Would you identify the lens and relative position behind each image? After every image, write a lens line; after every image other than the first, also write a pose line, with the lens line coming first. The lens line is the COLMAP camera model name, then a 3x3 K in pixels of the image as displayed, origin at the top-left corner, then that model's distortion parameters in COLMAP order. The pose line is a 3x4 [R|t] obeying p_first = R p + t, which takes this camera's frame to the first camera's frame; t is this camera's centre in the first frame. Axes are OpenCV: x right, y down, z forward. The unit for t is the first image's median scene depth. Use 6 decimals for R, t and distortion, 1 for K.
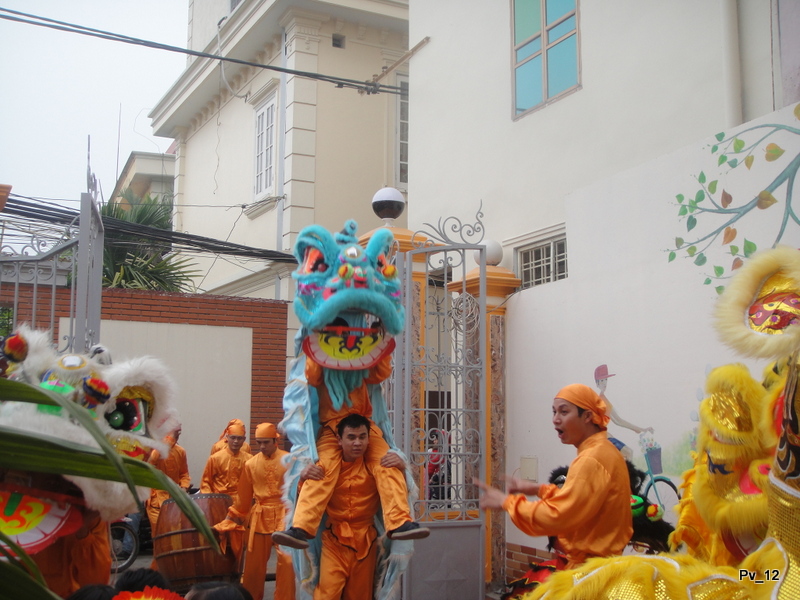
lens RADIAL K [[964.5, 0, 394.1], [0, 964.5, 301.1], [0, 0, 1]] dist [-0.095518, 0.148391]
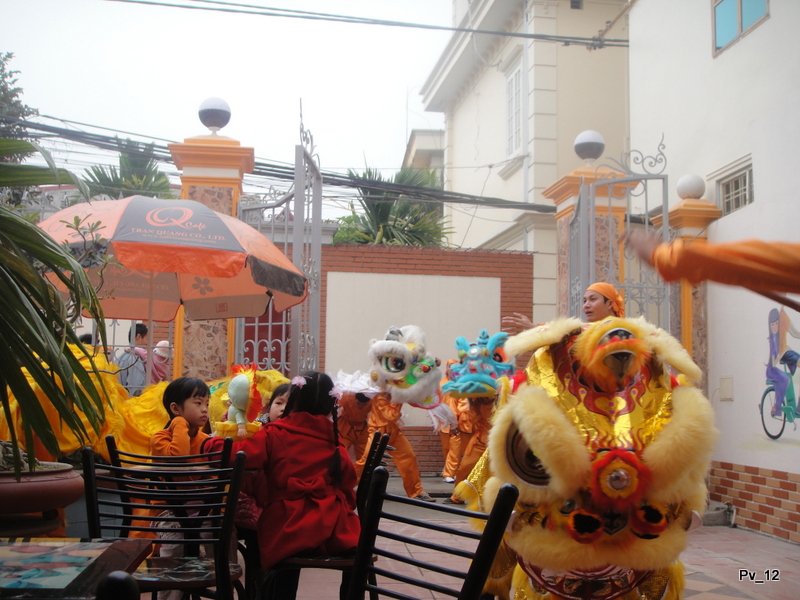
lens RADIAL K [[964.5, 0, 394.1], [0, 964.5, 301.1], [0, 0, 1]] dist [-0.095518, 0.148391]
pose [[0.947999, -0.025006, -0.317290, 0.087261], [0.032043, 0.999342, 0.016978, 0.033948], [0.316656, -0.026262, 0.948177, -0.066745]]
